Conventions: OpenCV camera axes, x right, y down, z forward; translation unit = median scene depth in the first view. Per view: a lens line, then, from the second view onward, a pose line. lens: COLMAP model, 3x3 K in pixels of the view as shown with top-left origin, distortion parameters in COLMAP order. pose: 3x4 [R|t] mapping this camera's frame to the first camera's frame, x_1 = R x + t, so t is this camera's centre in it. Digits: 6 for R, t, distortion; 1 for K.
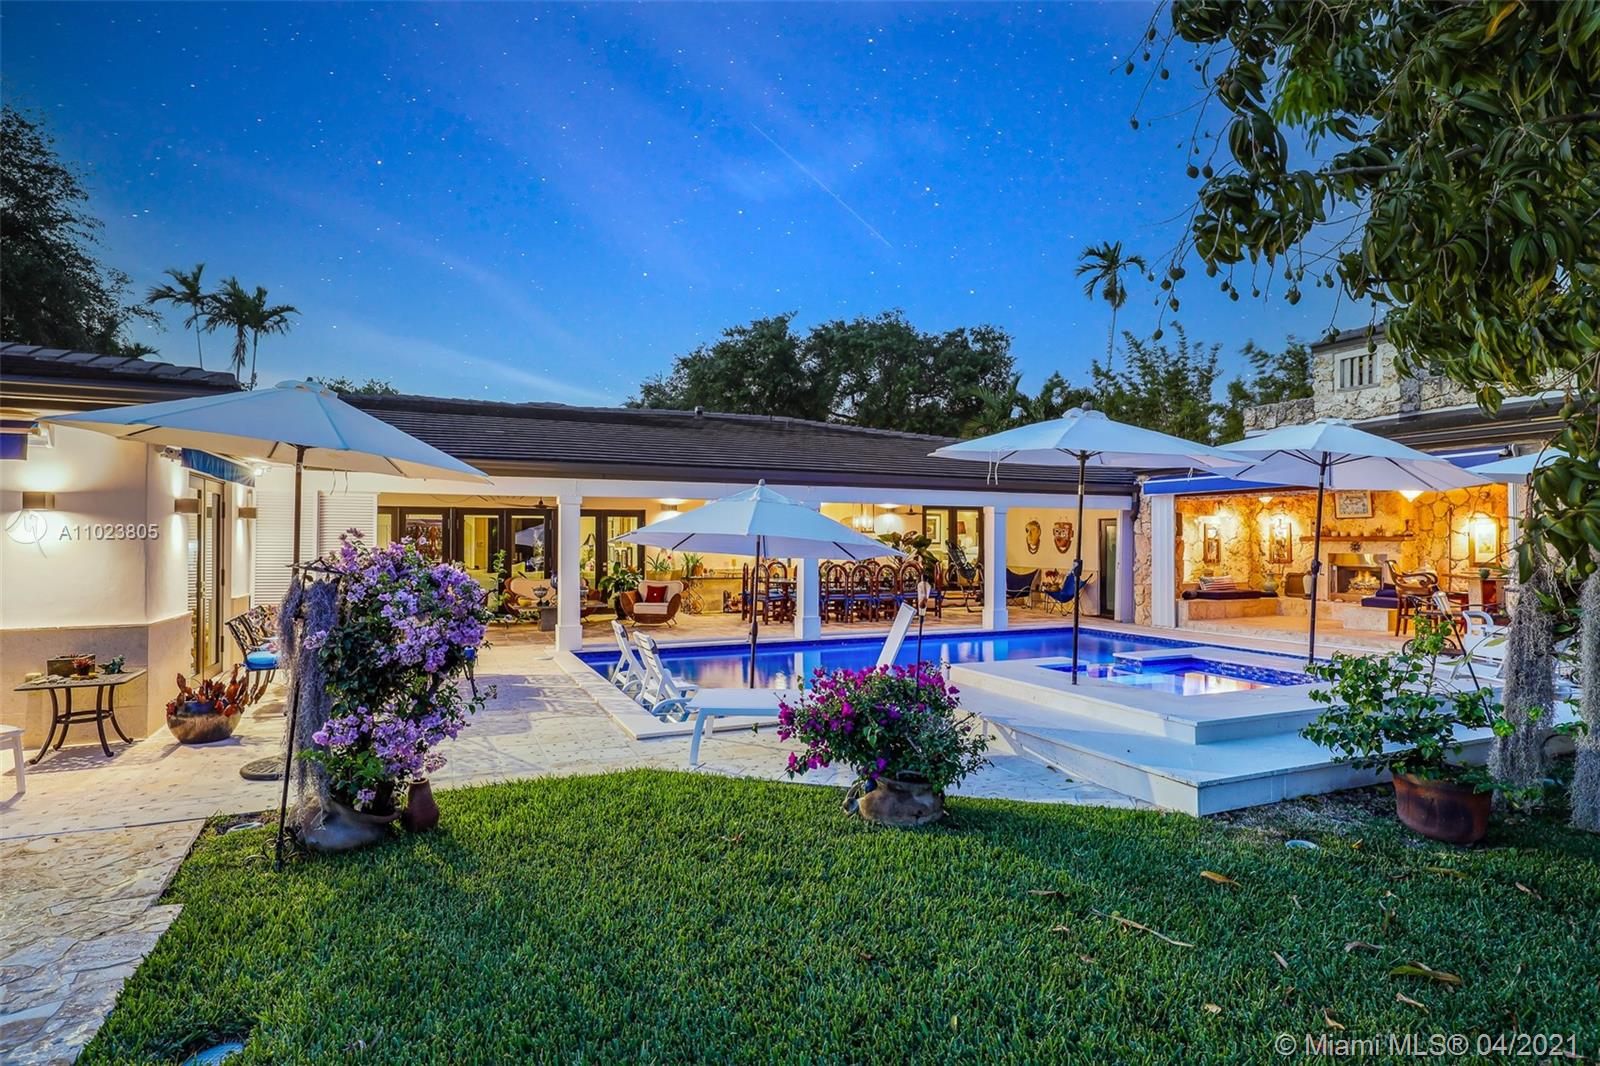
lens RADIAL K [[841.6, 0, 797.2], [0, 841.6, 542.3], [0, 0, 1]] dist [0.001334, -0.000816]
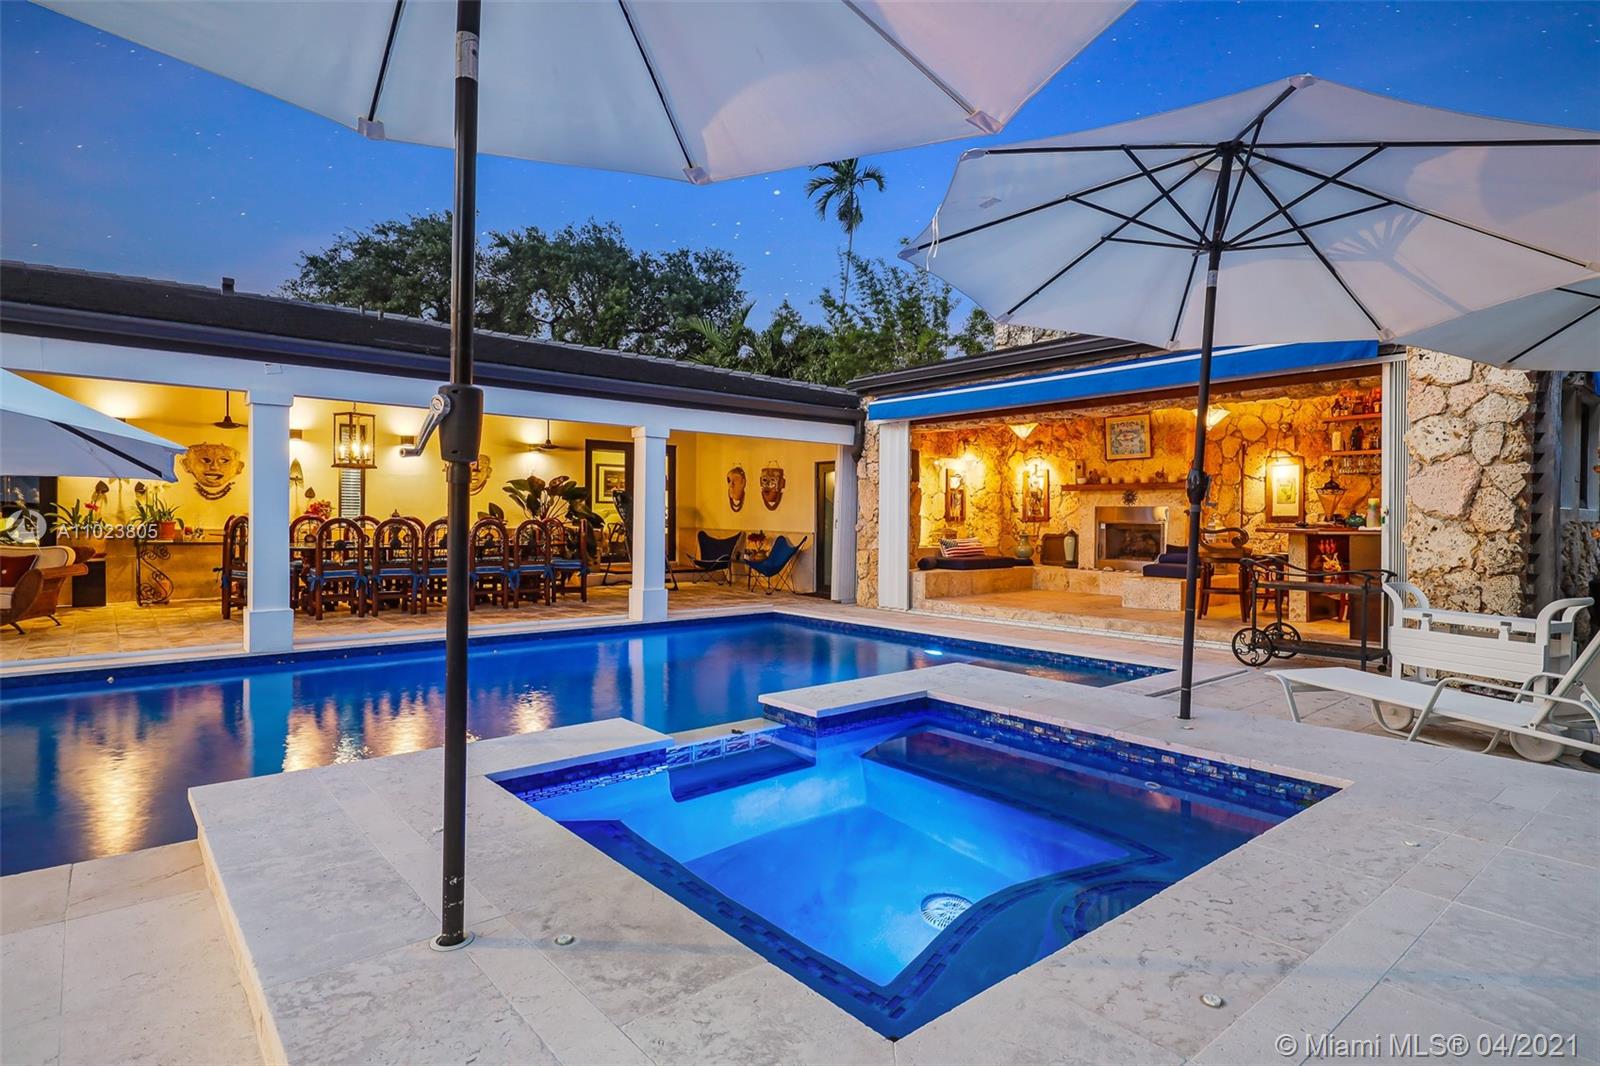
lens RADIAL K [[841.6, 0, 809.6], [0, 841.6, 522.7], [0, 0, 1]] dist [0.001334, -0.000816]
pose [[0.956738, 0.004925, 0.290908, 0.150353], [-0.007086, 0.999955, 0.006377, 0.022298], [-0.290863, -0.008162, 0.956730, 0.320169]]
